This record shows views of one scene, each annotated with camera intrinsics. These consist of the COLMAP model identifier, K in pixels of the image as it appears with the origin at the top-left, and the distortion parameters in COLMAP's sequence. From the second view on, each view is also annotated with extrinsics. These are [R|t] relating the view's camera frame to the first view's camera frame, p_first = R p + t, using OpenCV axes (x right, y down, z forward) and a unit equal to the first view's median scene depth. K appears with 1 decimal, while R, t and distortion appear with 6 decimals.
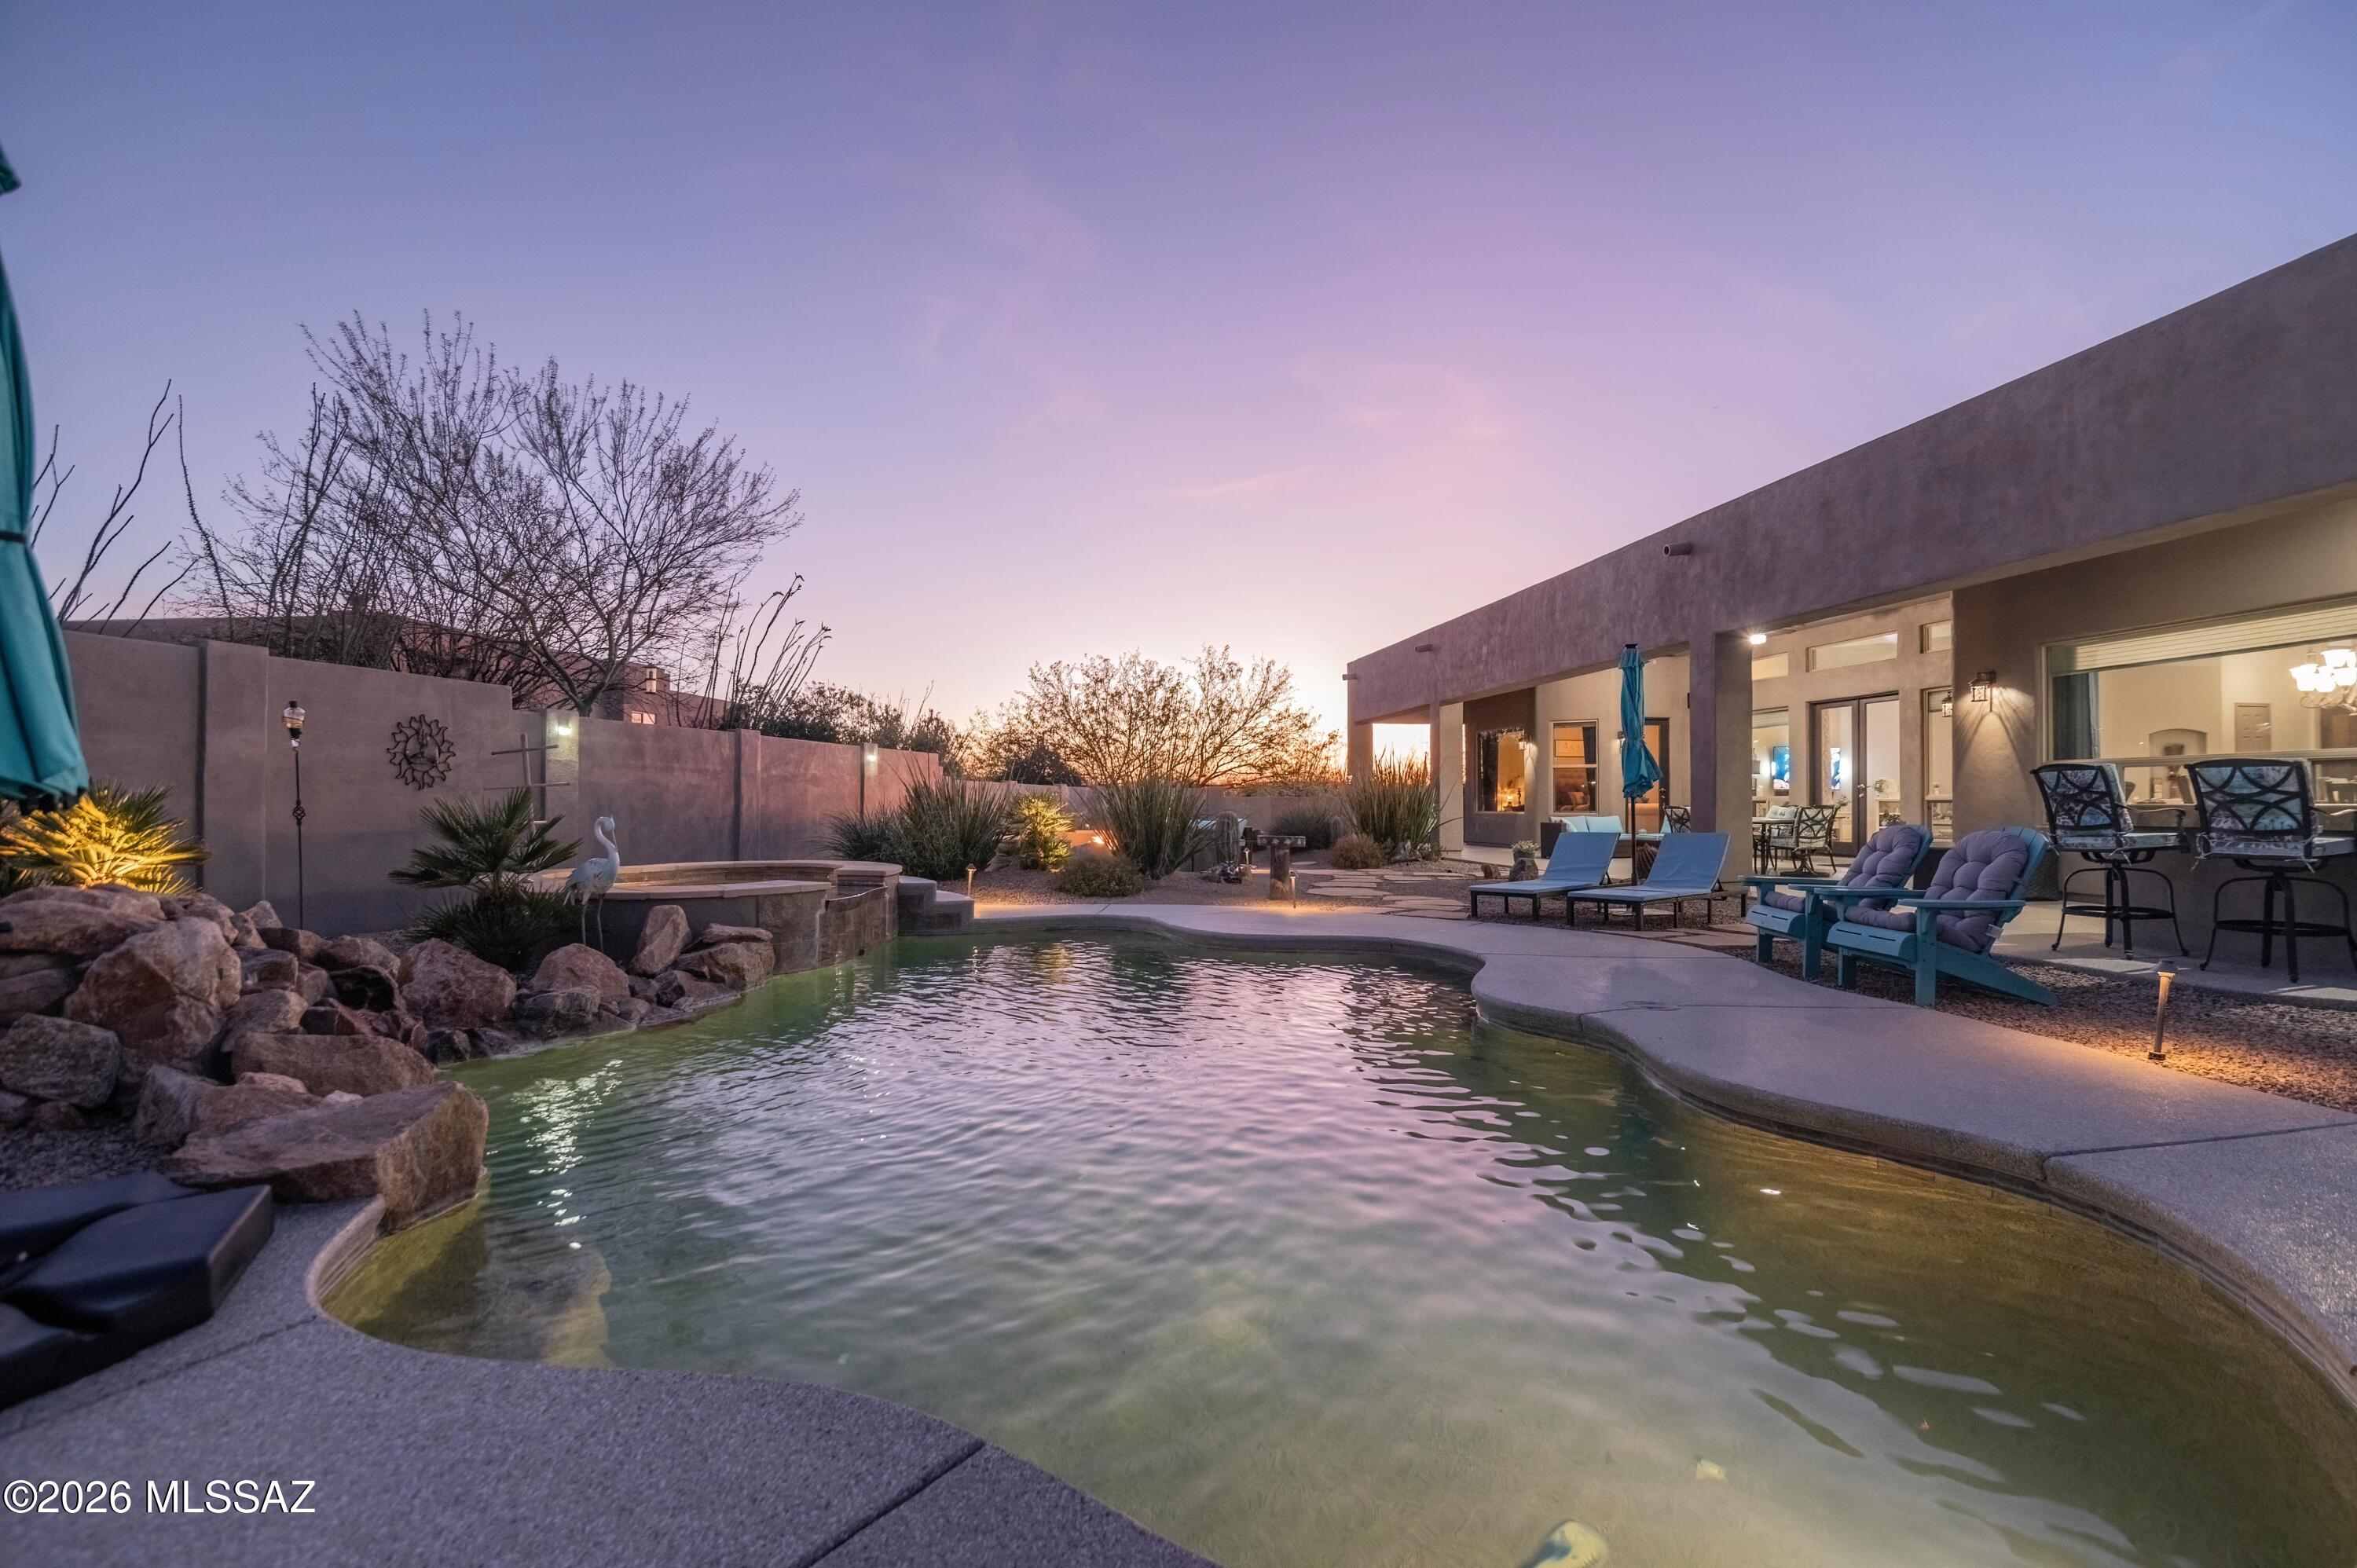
lens RADIAL K [[1074.1, 0, 1178.5], [0, 1074.1, 784.0], [0, 0, 1]] dist [-0.016472, 0.000550]
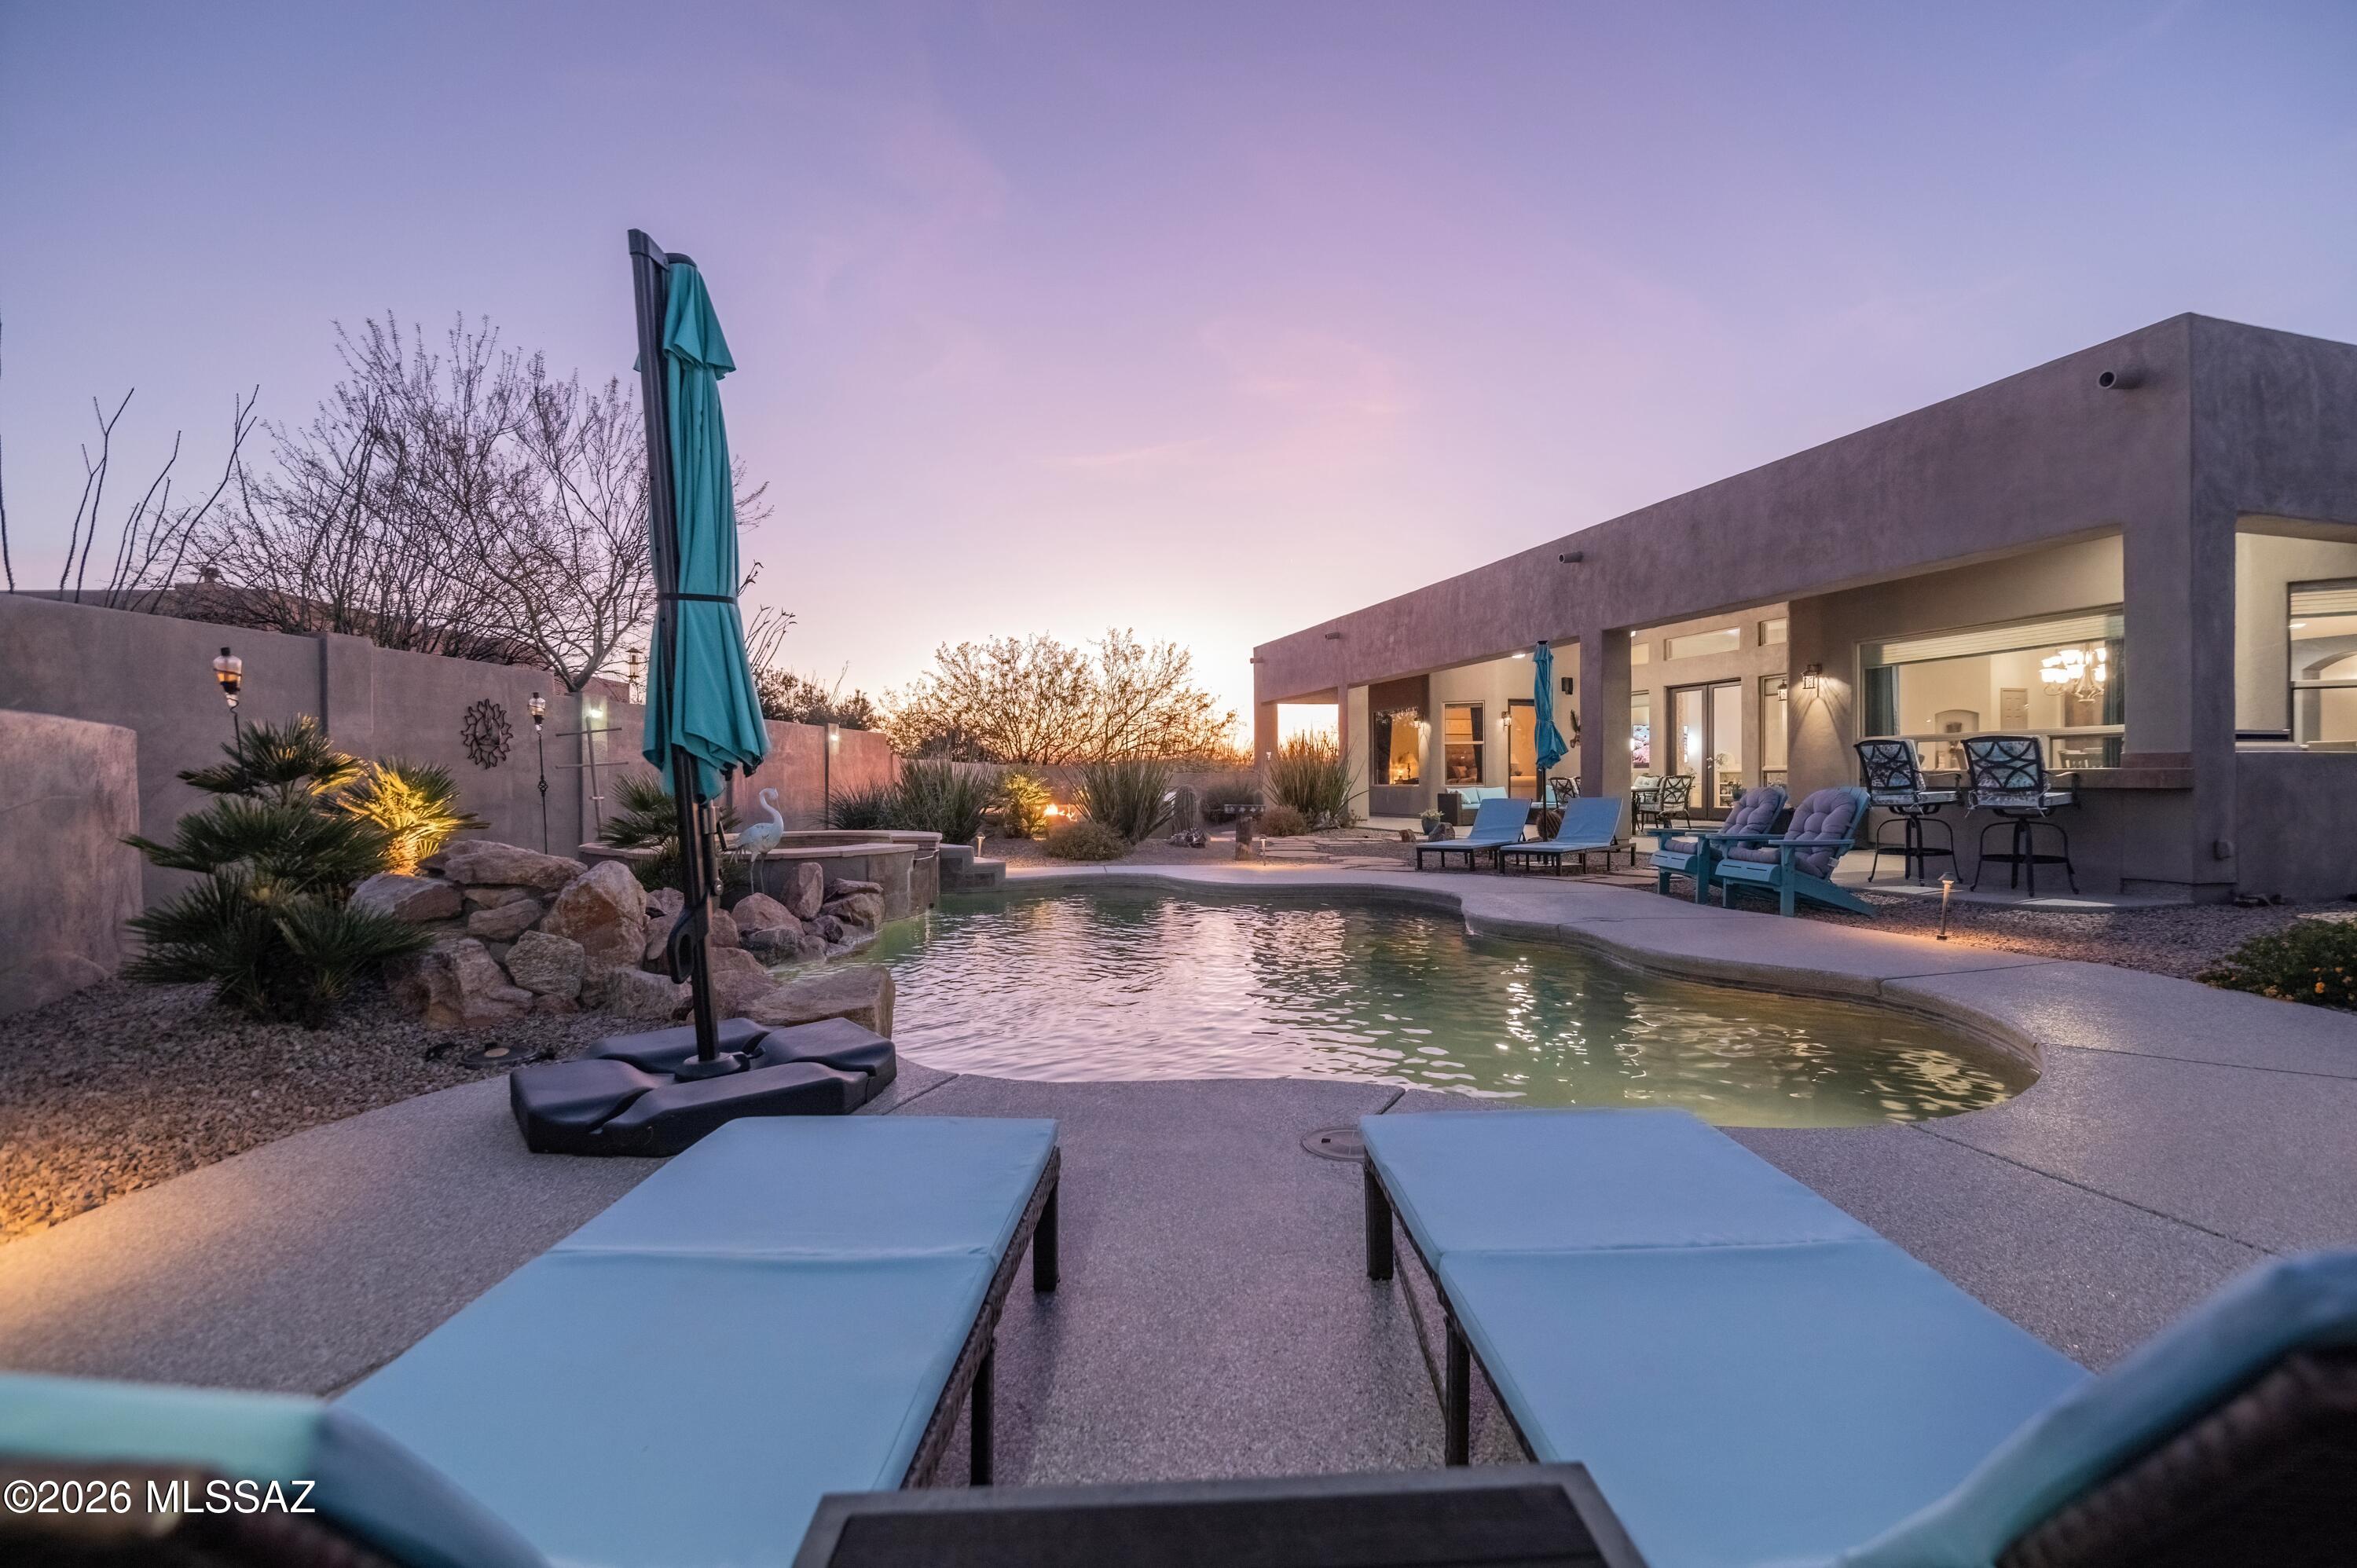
lens RADIAL K [[1074.1, 0, 1178.5], [0, 1074.1, 784.0], [0, 0, 1]] dist [-0.016472, 0.000550]
pose [[0.992121, -0.008578, 0.124991, -0.113934], [0.006032, 0.999767, 0.020735, 0.001851], [-0.125140, -0.019818, 0.991941, -0.121187]]
